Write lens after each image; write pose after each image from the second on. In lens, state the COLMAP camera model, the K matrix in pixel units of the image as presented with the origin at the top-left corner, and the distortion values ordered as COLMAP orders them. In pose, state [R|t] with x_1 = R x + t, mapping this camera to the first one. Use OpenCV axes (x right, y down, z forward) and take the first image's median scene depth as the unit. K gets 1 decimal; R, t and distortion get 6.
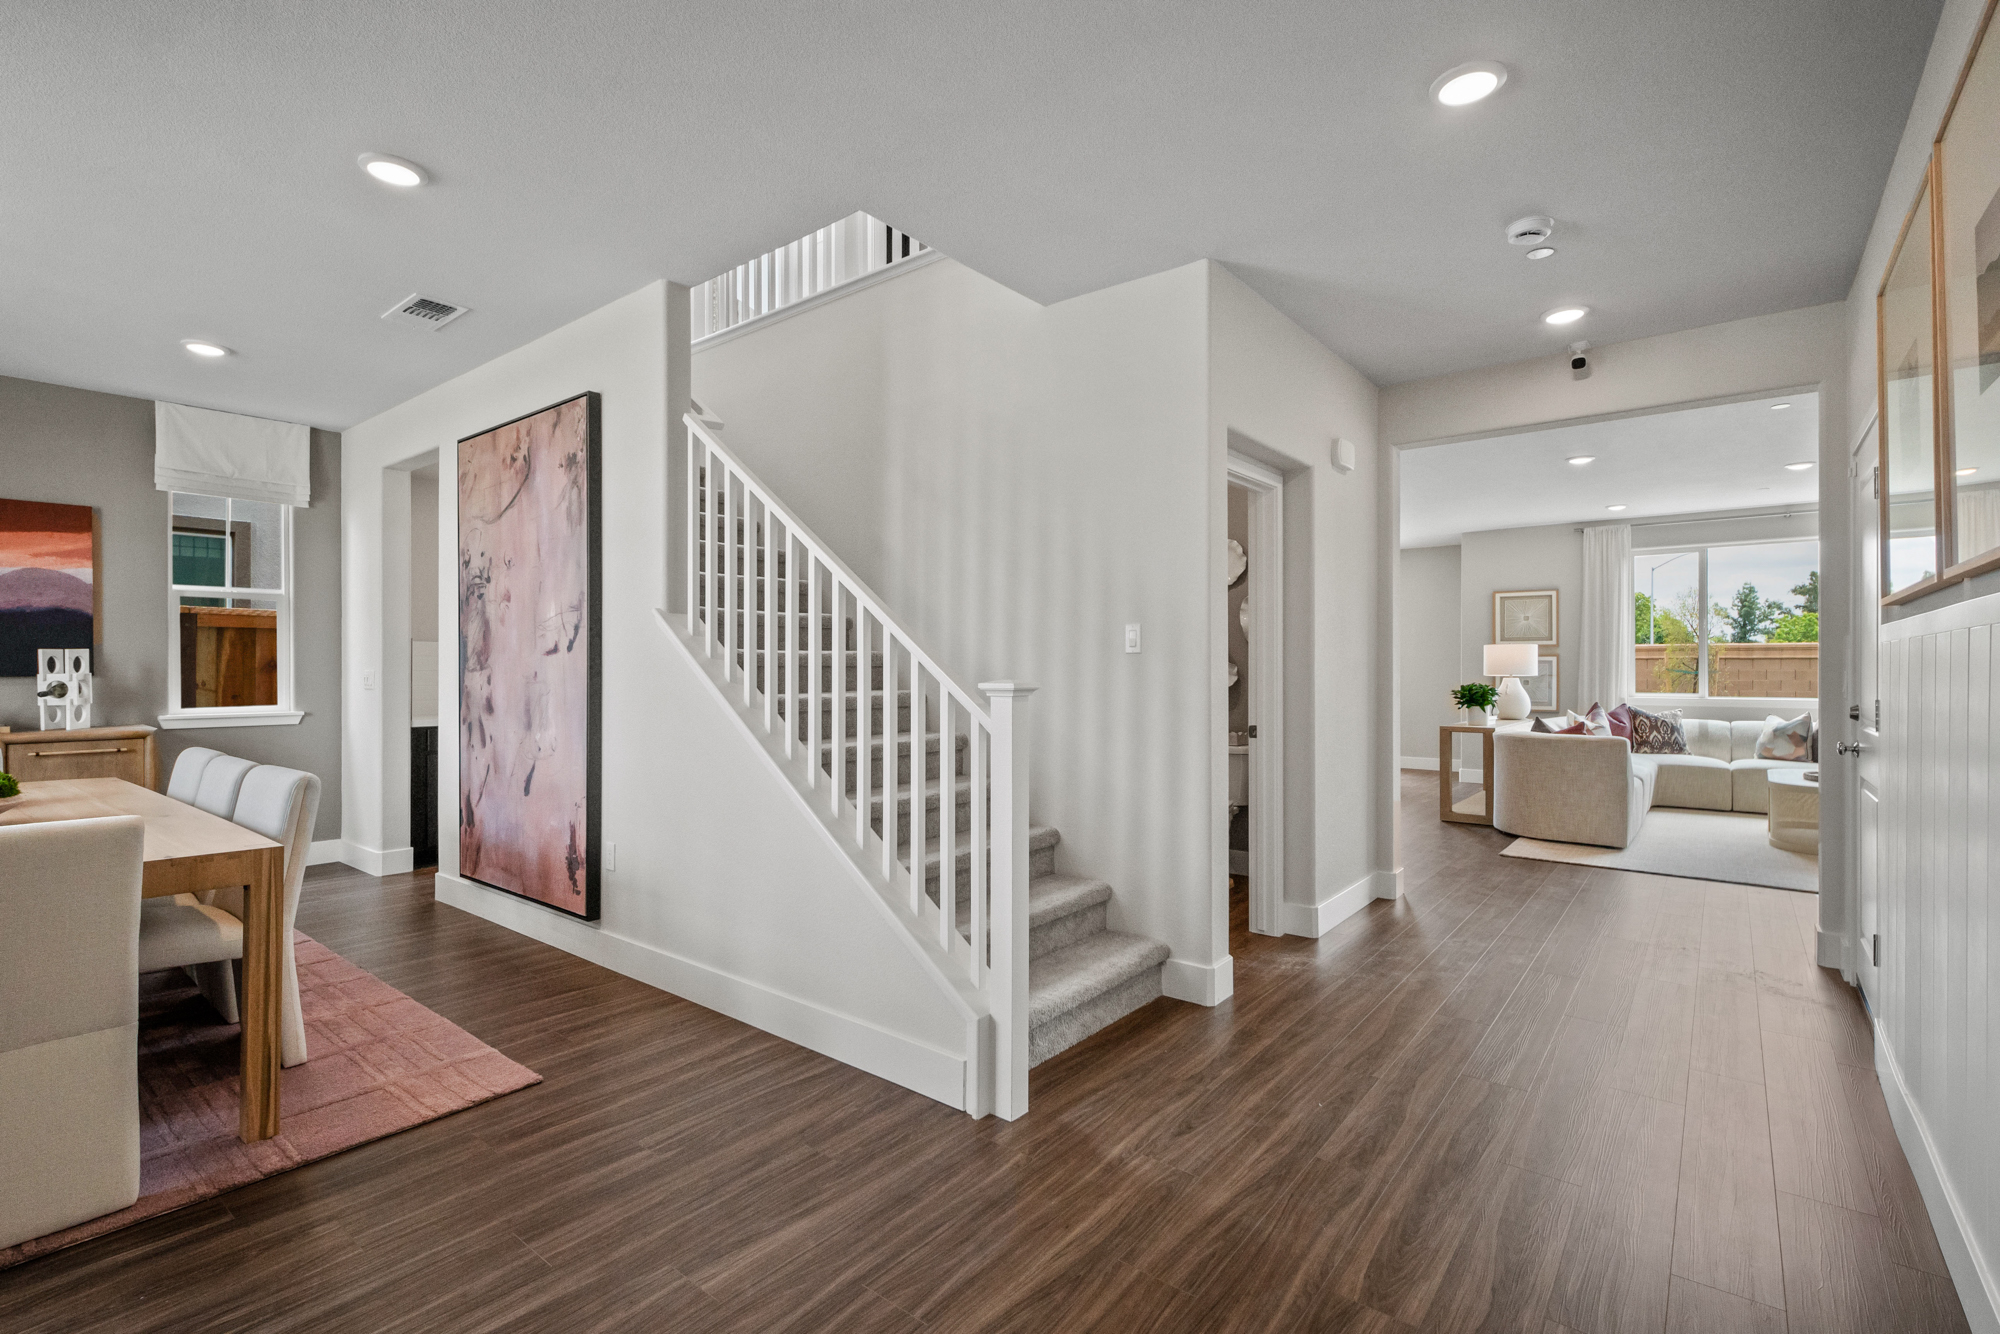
lens RADIAL K [[907.7, 0, 991.6], [0, 907.7, 674.2], [0, 0, 1]] dist [0.010821, -0.000377]
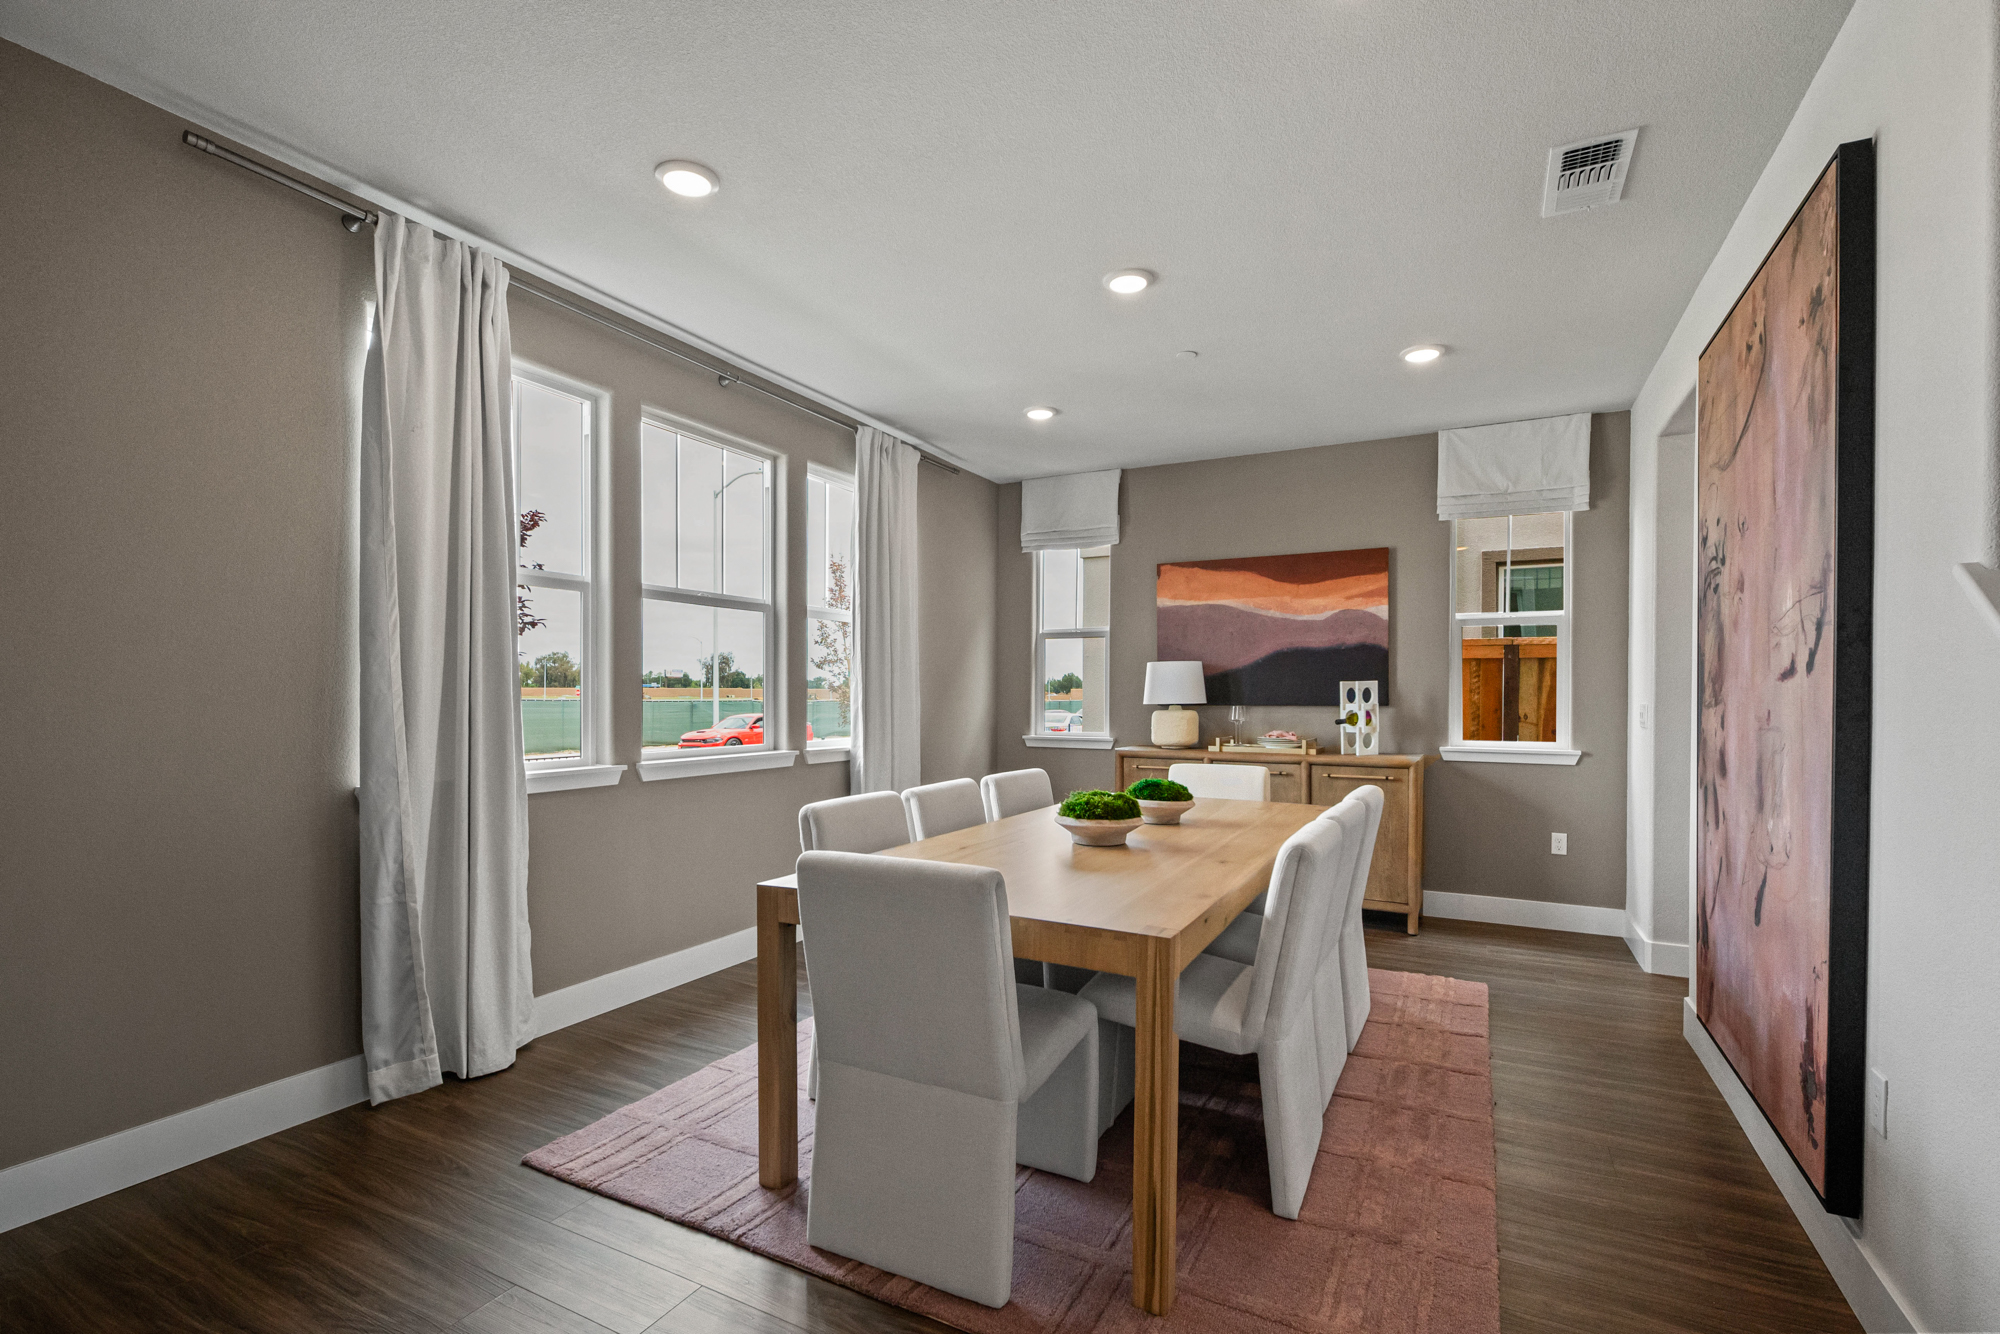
lens RADIAL K [[899.1, 0, 1000.5], [0, 899.1, 699.9], [0, 0, 1]] dist [0.015556, -0.017270]
pose [[0.192786, 0.007529, -0.981212, -0.041839], [-0.013327, 0.999898, 0.005054, -0.004897], [0.981150, 0.012103, 0.192867, 0.381197]]
